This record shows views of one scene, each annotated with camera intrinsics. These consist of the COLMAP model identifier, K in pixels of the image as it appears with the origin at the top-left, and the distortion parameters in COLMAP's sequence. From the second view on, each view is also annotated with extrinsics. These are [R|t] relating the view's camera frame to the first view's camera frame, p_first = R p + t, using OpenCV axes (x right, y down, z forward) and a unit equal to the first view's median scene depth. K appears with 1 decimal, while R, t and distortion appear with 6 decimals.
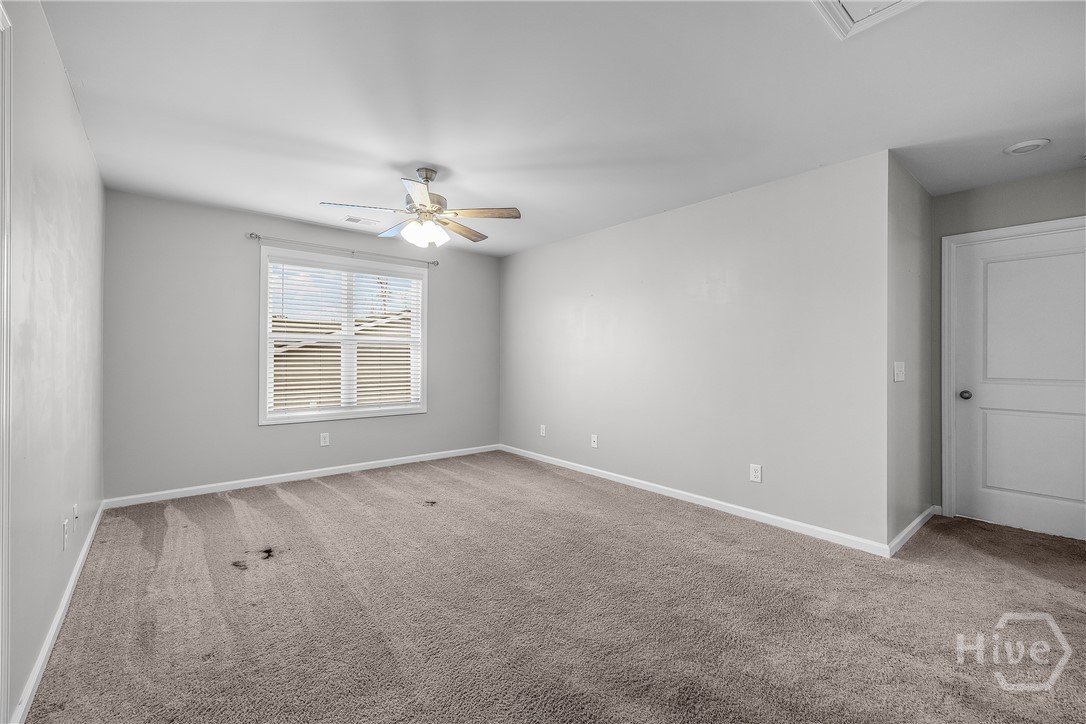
lens RADIAL K [[459.0, 0, 545.9], [0, 459.0, 359.3], [0, 0, 1]] dist [-0.000690, -0.000118]
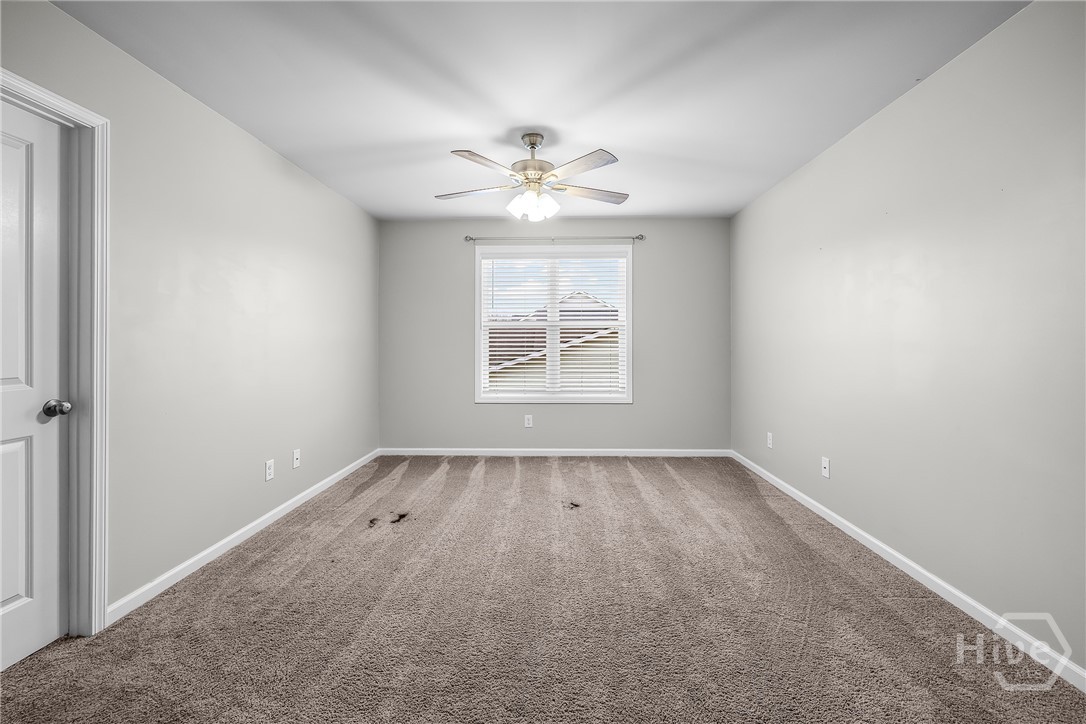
lens RADIAL K [[460.5, 0, 544.3], [0, 460.5, 339.1], [0, 0, 1]] dist [-0.001121, -0.000099]
pose [[0.746590, -0.011899, -0.665177, 0.303052], [0.004140, 0.999904, -0.013240, 0.001154], [0.665271, 0.007131, 0.746568, 0.287847]]
